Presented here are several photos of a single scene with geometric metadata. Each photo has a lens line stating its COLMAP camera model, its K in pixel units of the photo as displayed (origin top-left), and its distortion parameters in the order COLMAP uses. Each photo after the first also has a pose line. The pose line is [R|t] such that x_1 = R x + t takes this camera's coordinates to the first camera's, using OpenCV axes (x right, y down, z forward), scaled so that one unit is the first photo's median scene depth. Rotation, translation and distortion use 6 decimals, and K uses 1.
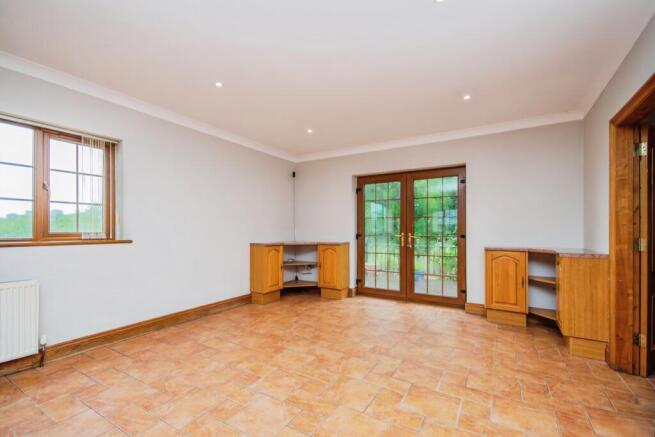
lens RADIAL K [[292.1, 0, 327.7], [0, 292.1, 234.2], [0, 0, 1]] dist [0.000243, 0.000028]
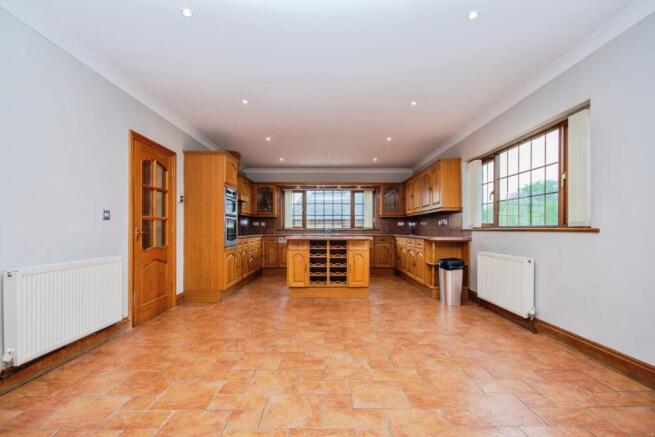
lens RADIAL K [[295.6, 0, 327.5], [0, 295.6, 218.5], [0, 0, 1]] dist [-0.000294, -0.000085]
pose [[-0.846236, -0.016254, -0.532560, 0.399287], [-0.006443, 0.999774, -0.020275, 0.018134], [0.532769, -0.013726, -0.846149, 1.669796]]
